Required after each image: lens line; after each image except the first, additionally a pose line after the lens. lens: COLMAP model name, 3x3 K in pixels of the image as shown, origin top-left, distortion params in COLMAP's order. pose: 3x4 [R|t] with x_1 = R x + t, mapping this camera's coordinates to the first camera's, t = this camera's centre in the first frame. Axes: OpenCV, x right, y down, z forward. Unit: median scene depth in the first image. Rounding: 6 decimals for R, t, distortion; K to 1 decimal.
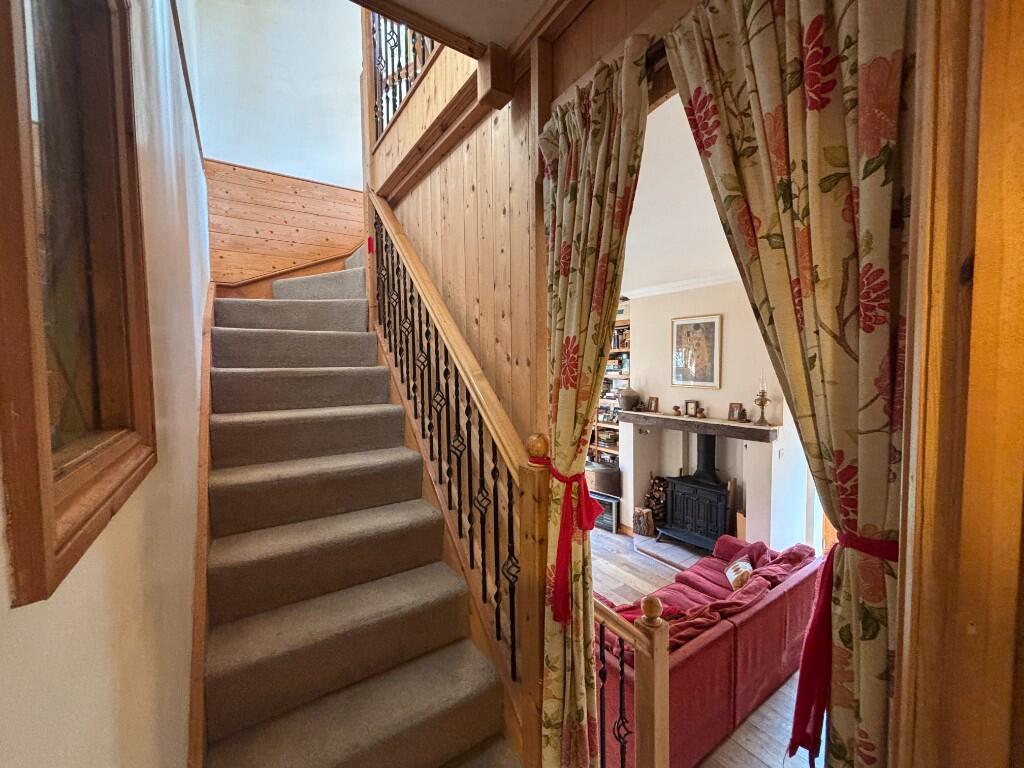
lens RADIAL K [[409.4, 0, 512.2], [0, 409.4, 386.2], [0, 0, 1]] dist [-0.011182, 0.000358]
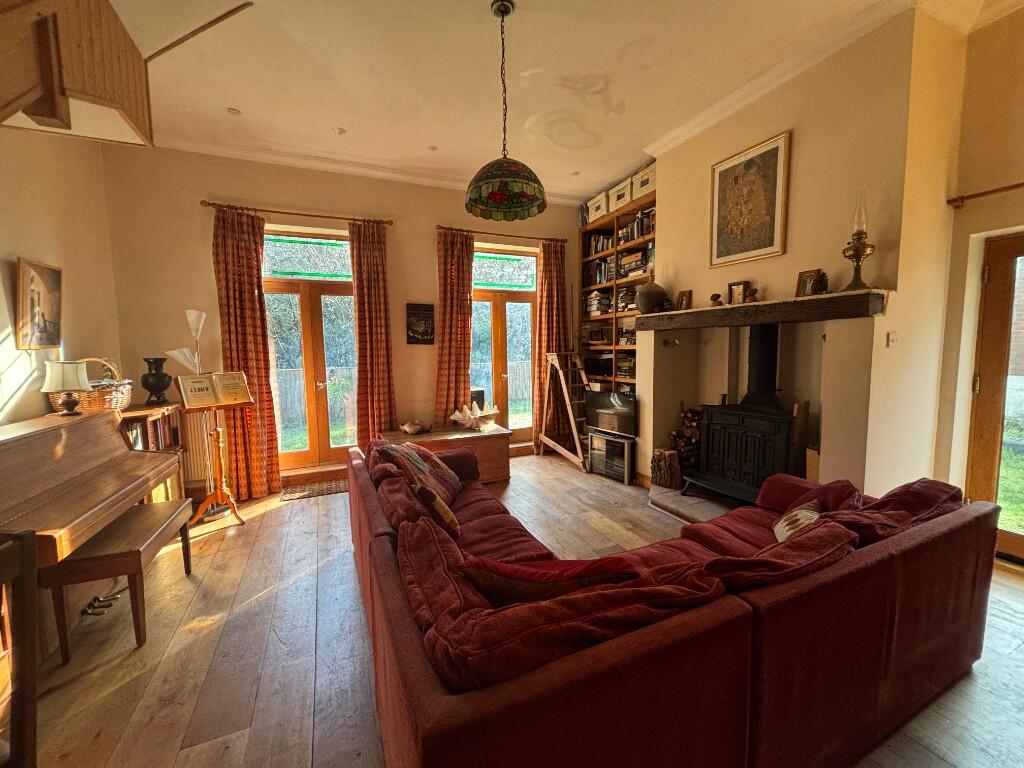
lens RADIAL K [[409.4, 0, 512.6], [0, 409.4, 383.1], [0, 0, 1]] dist [-0.011182, 0.000358]
pose [[0.986517, 0.016575, -0.162818, 0.191066], [-0.011047, 0.999333, 0.034803, 0.180147], [0.163286, -0.032535, 0.986042, 0.290729]]
